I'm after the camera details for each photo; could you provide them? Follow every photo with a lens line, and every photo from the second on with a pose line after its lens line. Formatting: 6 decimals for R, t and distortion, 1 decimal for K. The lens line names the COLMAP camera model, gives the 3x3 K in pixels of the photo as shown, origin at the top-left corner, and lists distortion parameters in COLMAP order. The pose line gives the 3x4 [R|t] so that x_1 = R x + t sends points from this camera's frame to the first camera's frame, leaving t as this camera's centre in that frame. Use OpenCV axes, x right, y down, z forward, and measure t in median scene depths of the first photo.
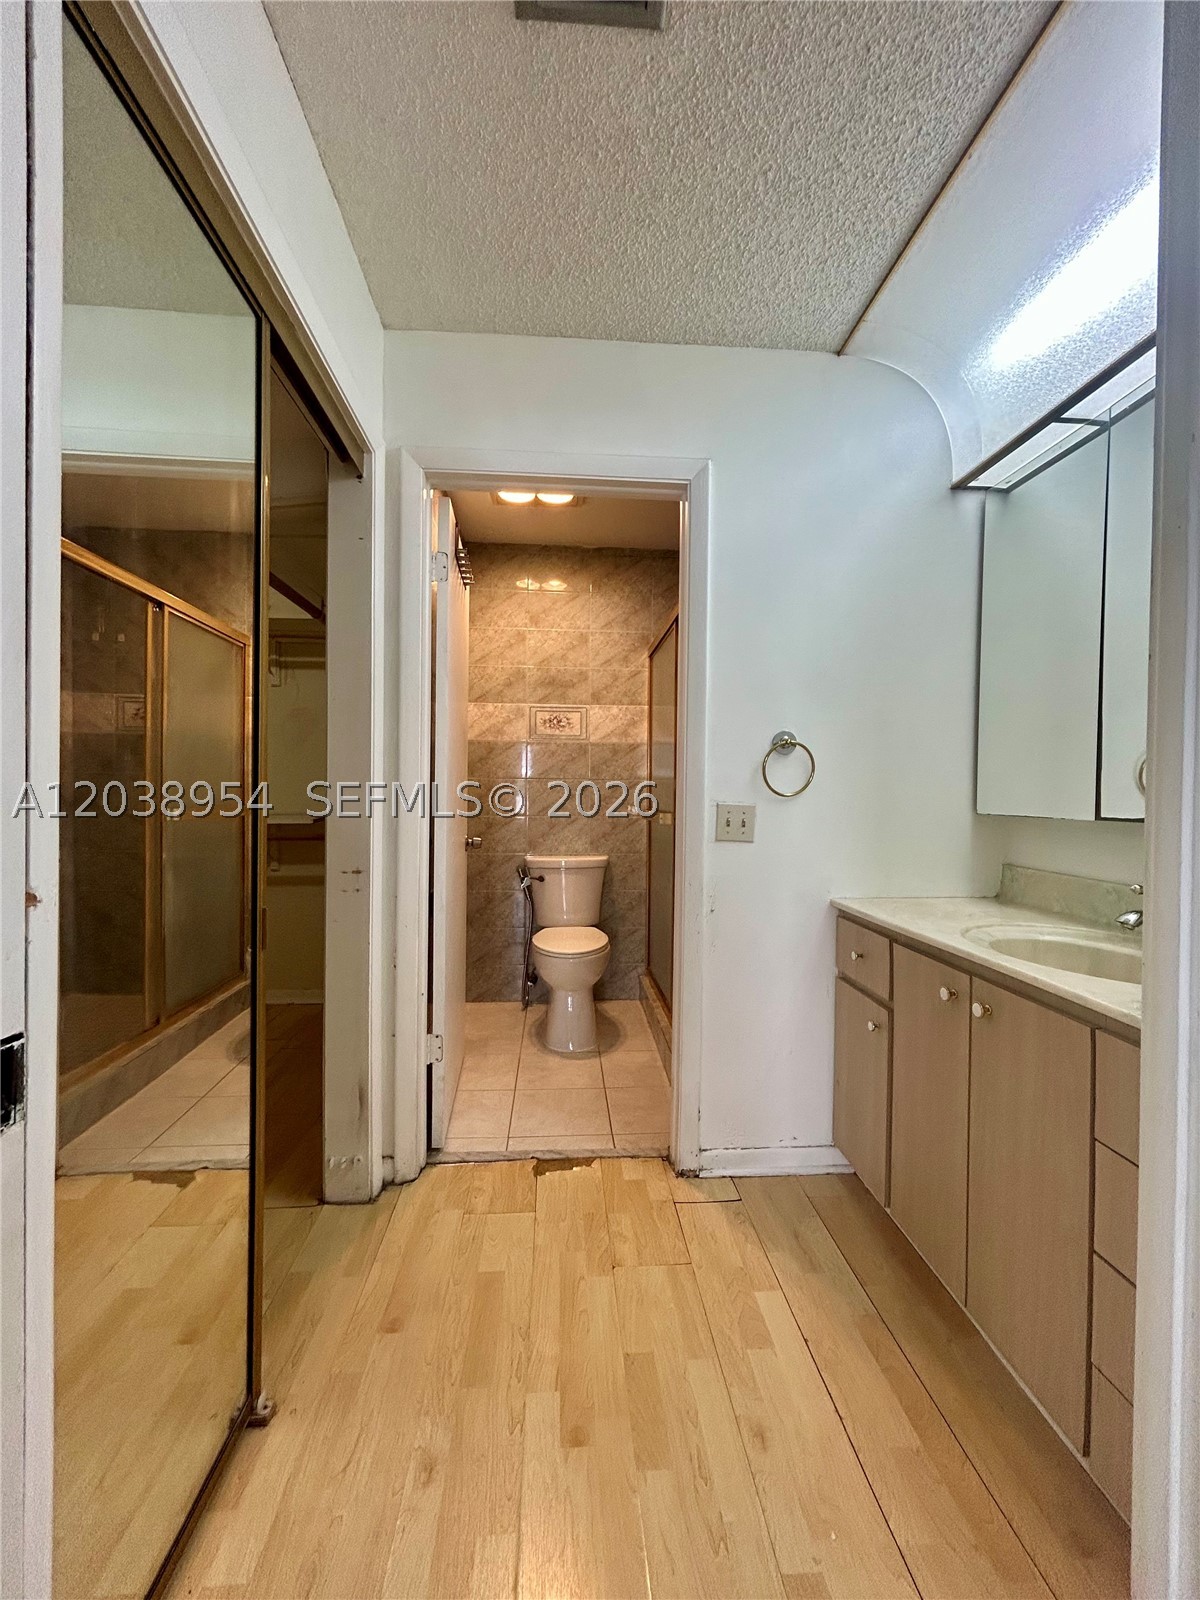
lens RADIAL K [[654.8, 0, 606.8], [0, 654.8, 800.5], [0, 0, 1]] dist [0.000503, 0.000408]
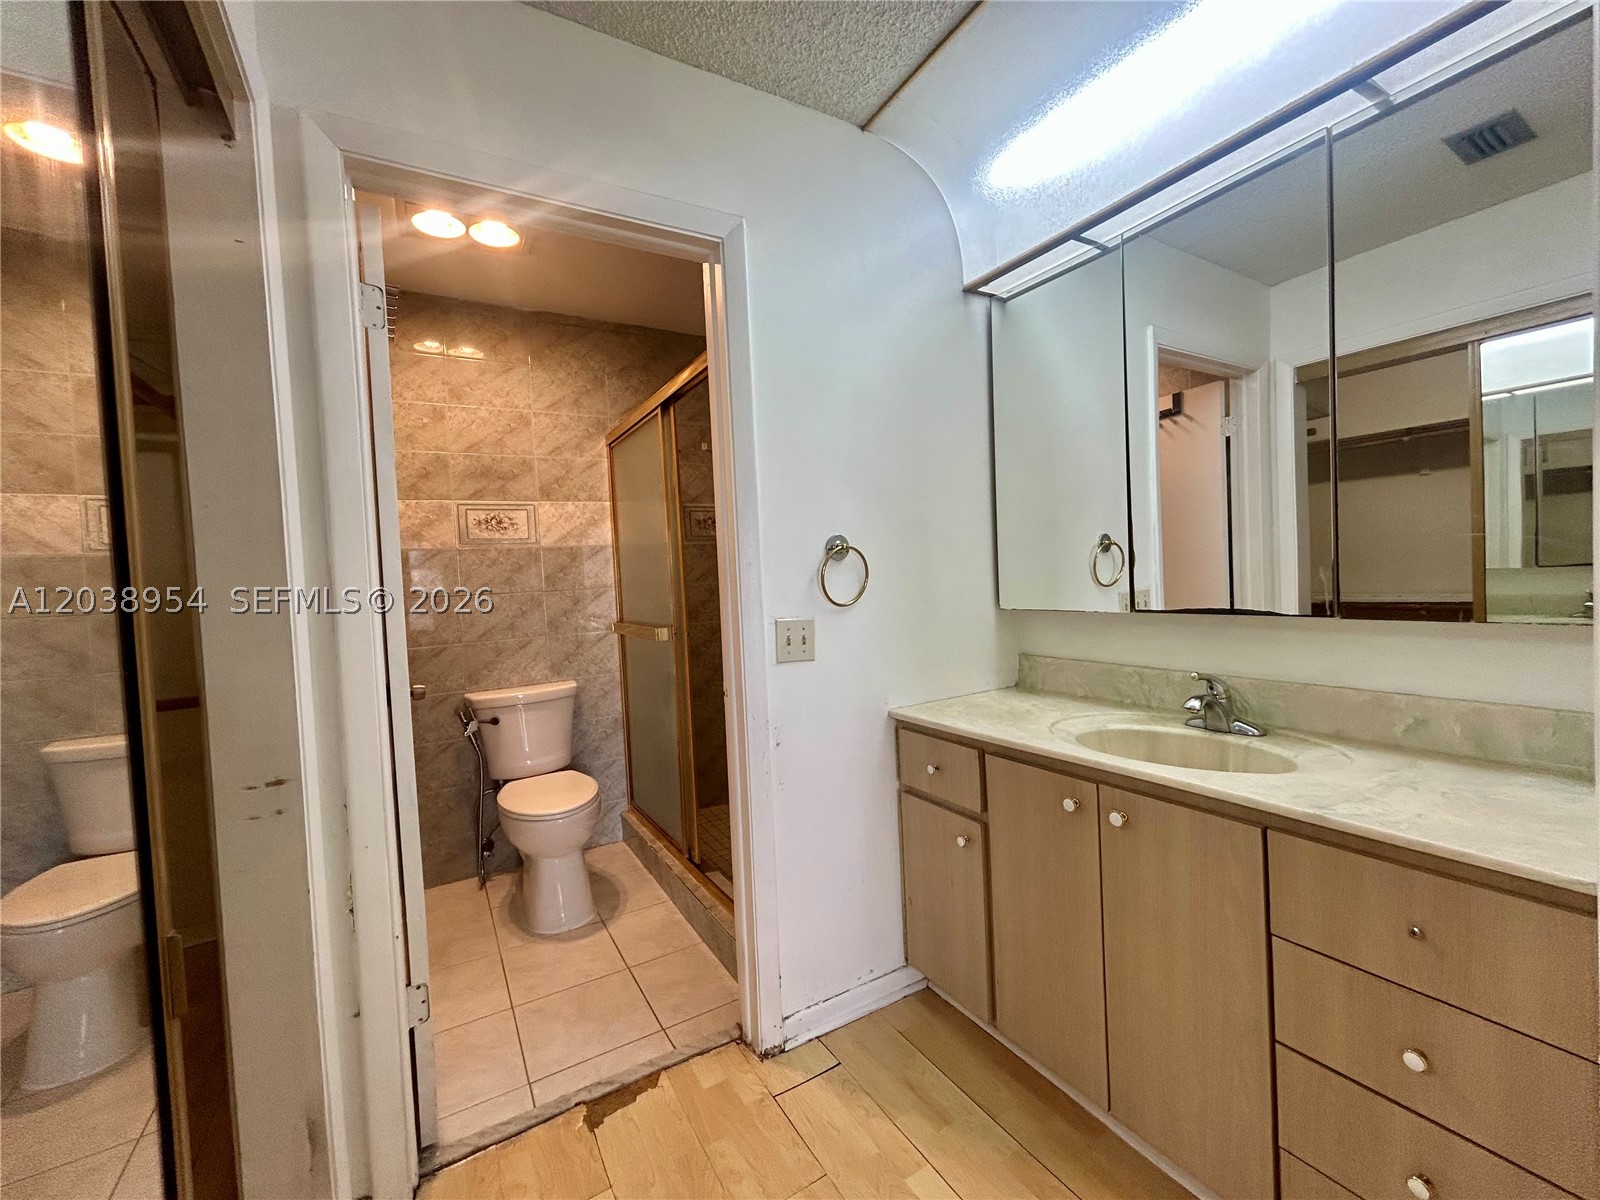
lens RADIAL K [[652.4, 0, 795.2], [0, 652.4, 596.2], [0, 0, 1]] dist [0.000350, 0.000397]
pose [[0.897396, -0.067601, 0.436018, -0.178325], [0.063137, 0.997698, 0.024739, -0.046382], [-0.436686, 0.005329, 0.899598, 0.205722]]
